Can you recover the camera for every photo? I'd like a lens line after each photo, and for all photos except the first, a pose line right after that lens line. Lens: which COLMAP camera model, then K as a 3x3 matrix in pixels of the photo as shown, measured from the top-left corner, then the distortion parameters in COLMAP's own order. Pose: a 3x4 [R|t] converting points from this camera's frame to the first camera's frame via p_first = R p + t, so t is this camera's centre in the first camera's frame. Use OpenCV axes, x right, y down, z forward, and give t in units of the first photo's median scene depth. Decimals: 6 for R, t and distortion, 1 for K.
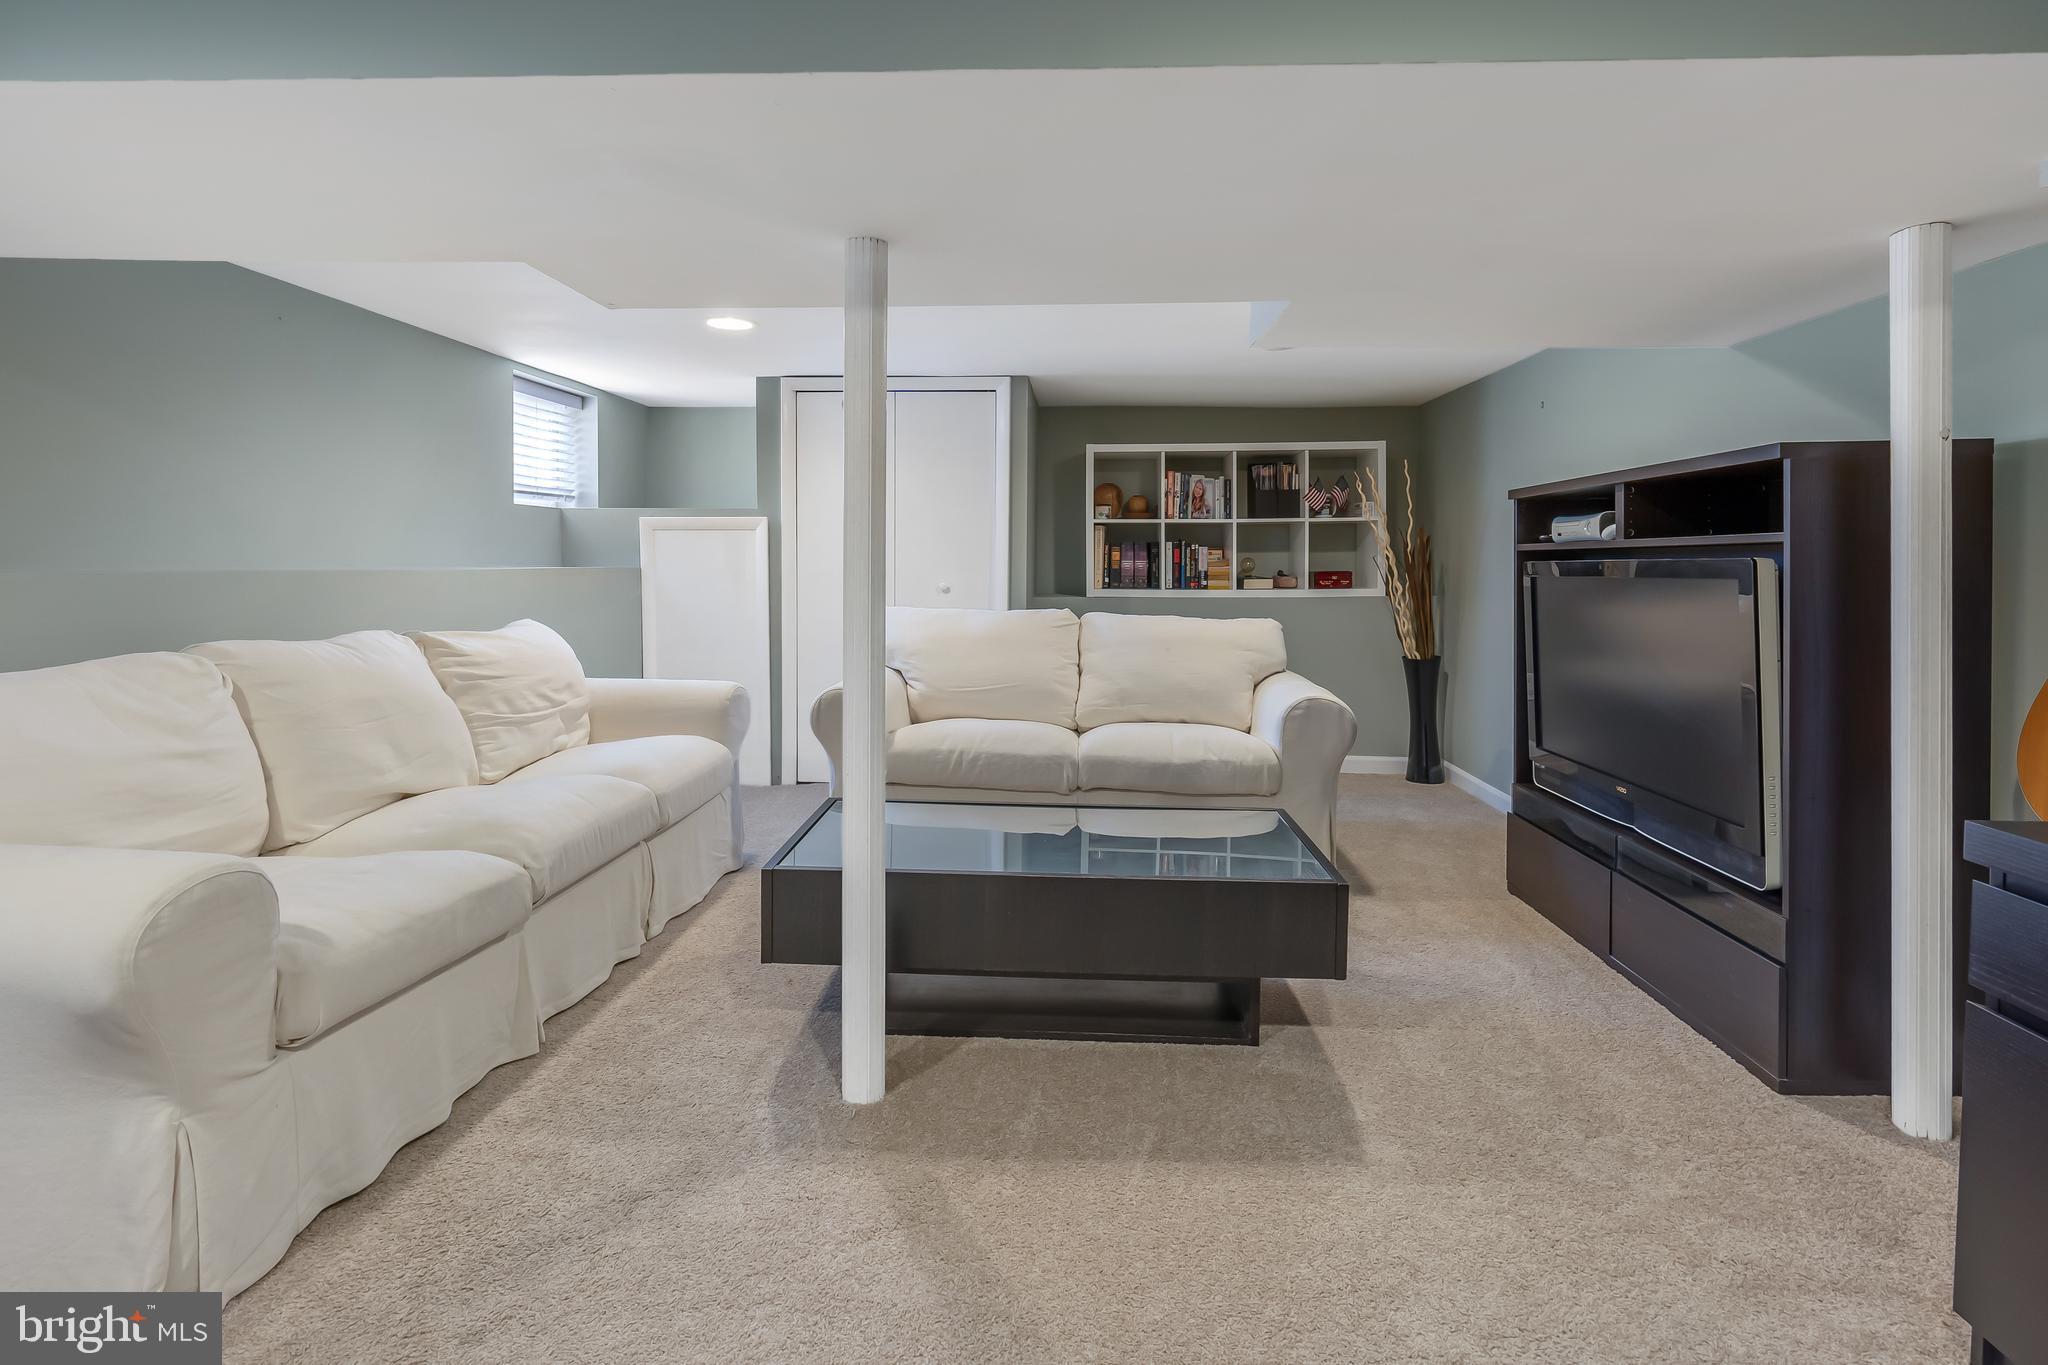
lens RADIAL K [[974.8, 0, 1017.1], [0, 974.8, 645.0], [0, 0, 1]] dist [0.000296, 0.000357]
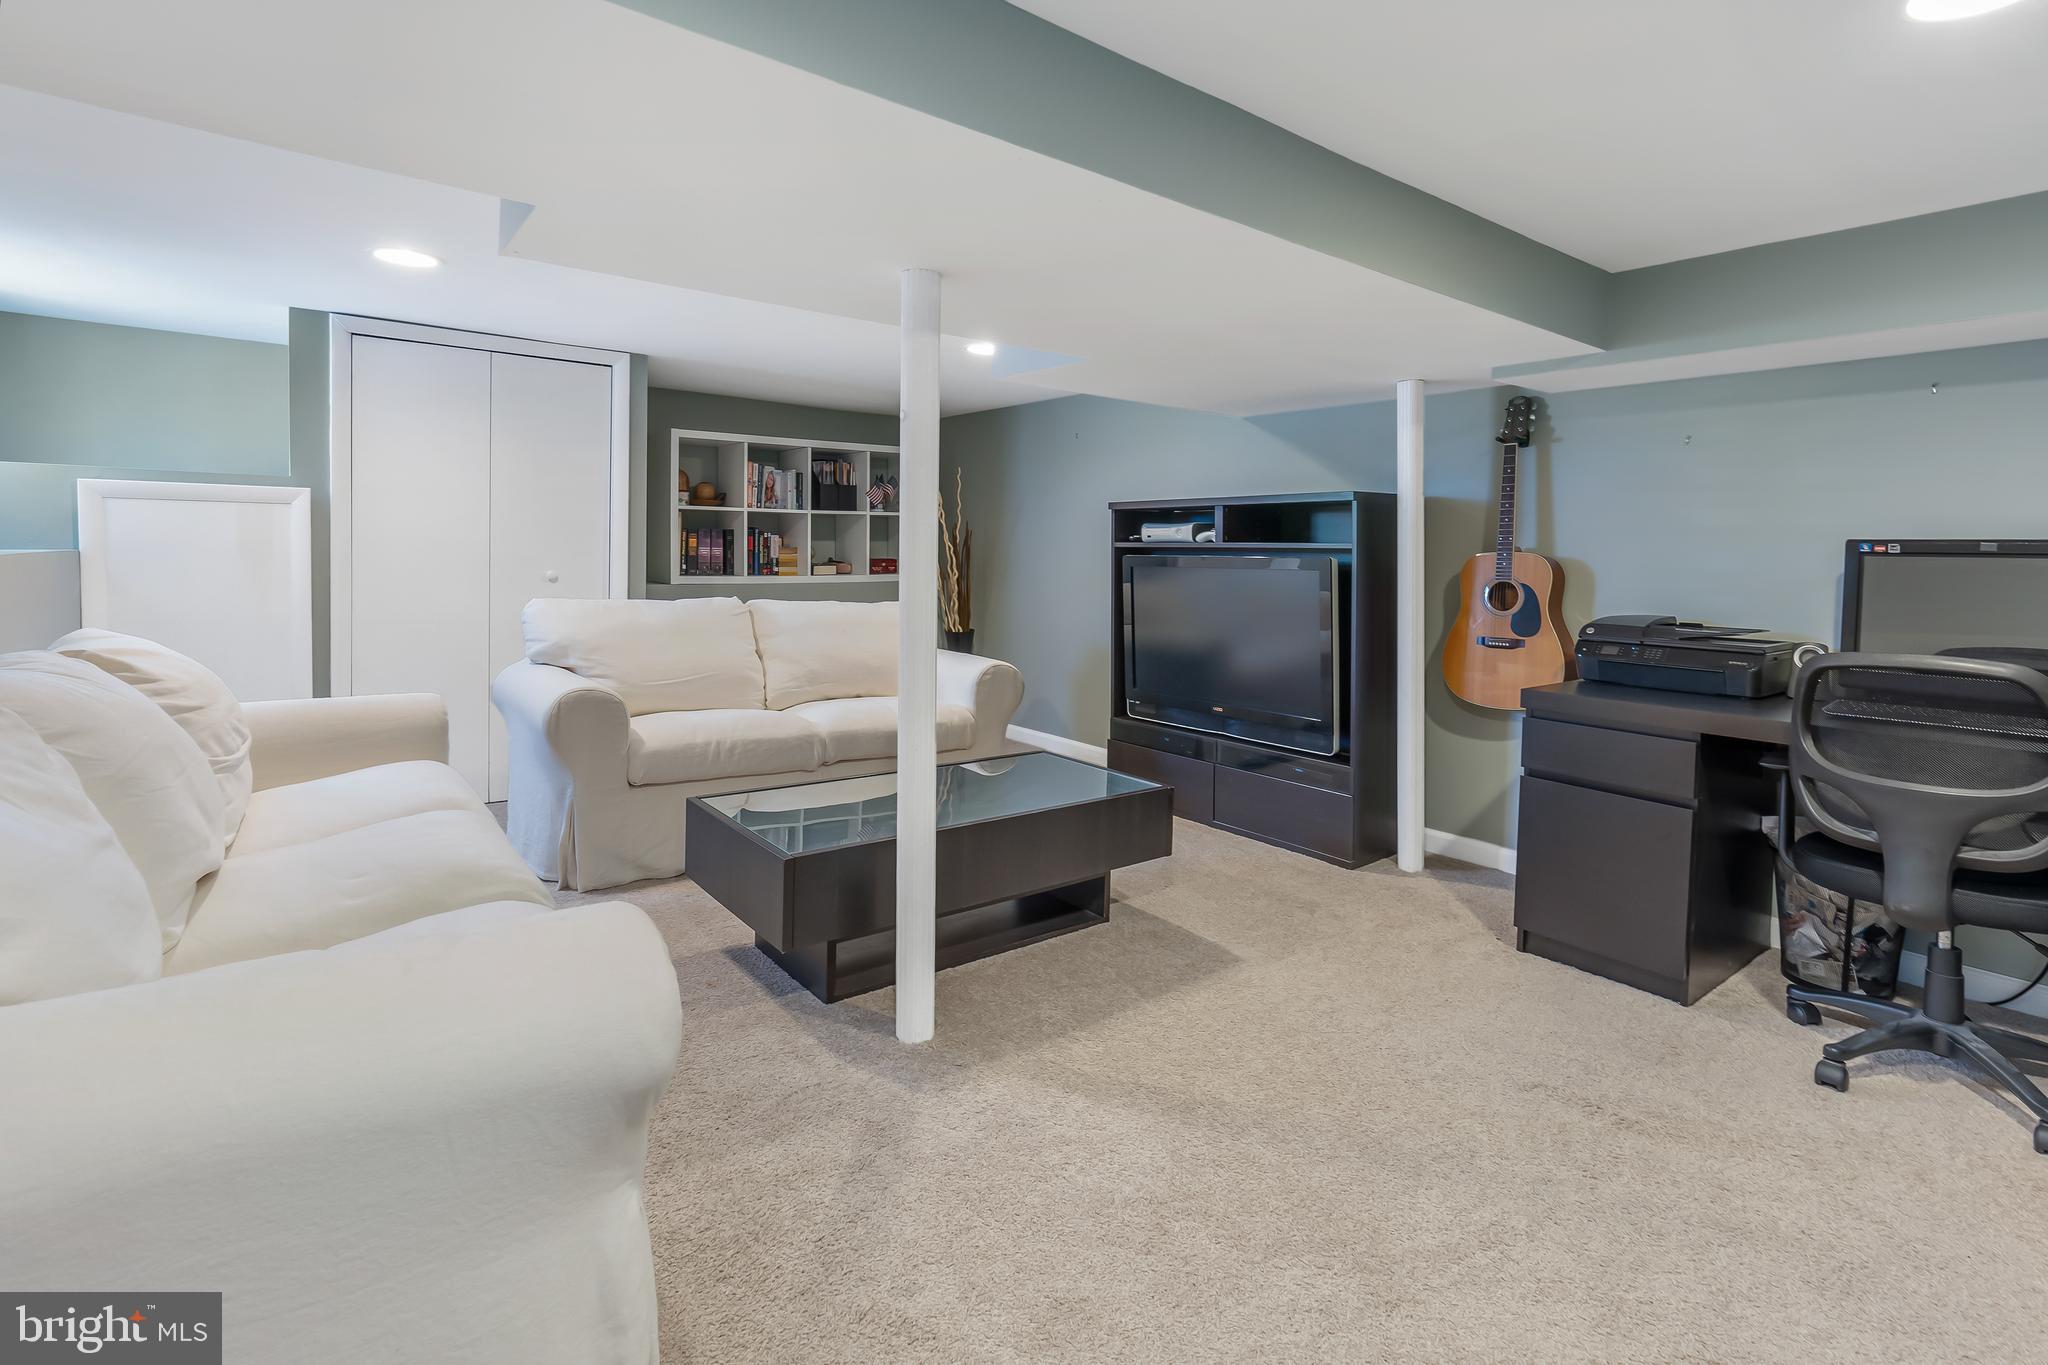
lens RADIAL K [[974.8, 0, 1017.1], [0, 974.8, 645.0], [0, 0, 1]] dist [0.000296, 0.000357]
pose [[0.758787, -0.054311, 0.649070, -0.338339], [0.041855, 0.998524, 0.034622, -0.008602], [-0.649992, 0.000896, 0.759940, 0.032841]]
